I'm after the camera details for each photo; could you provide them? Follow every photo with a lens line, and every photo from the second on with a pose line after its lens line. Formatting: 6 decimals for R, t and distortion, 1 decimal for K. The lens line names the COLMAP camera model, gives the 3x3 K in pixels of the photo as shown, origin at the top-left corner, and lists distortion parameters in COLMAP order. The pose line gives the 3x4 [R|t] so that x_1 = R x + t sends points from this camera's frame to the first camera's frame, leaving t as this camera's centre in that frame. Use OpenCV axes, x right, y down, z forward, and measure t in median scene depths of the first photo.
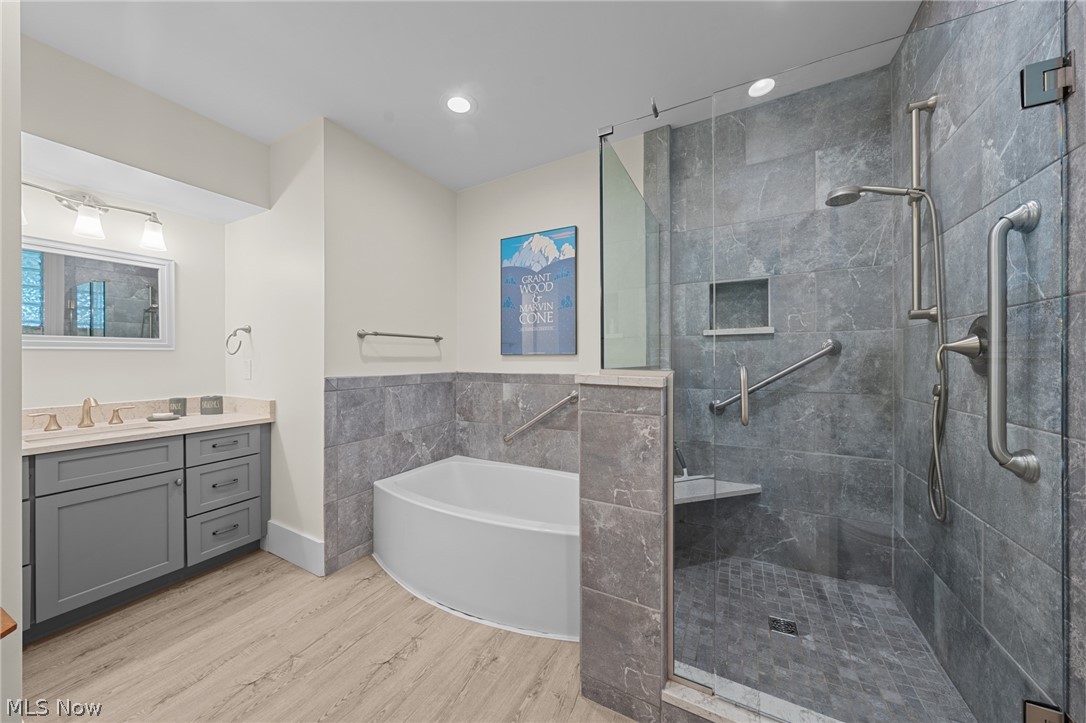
lens RADIAL K [[371.8, 0, 539.6], [0, 371.8, 360.2], [0, 0, 1]] dist [-0.000438, -0.000016]
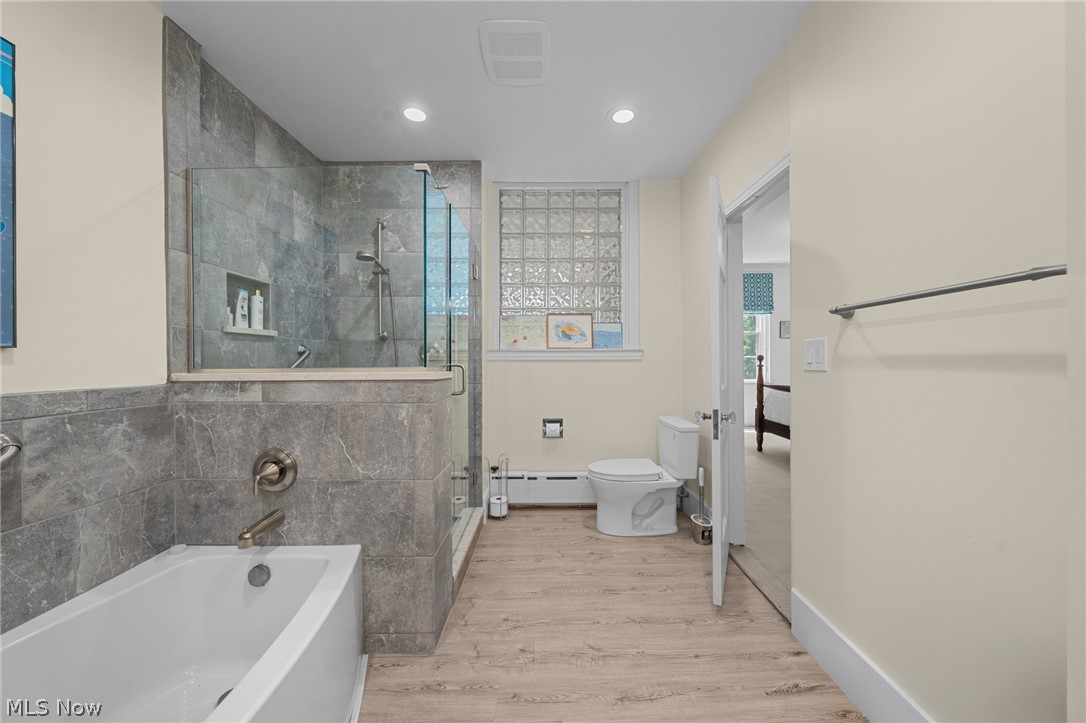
lens RADIAL K [[391.8, 0, 543.1], [0, 391.8, 361.2], [0, 0, 1]] dist [0.002701, -0.000230]
pose [[-0.483984, 0.001189, 0.875076, -0.784636], [0.004119, 0.999991, 0.000919, 0.003276], [-0.875067, 0.004050, -0.483985, 0.909033]]
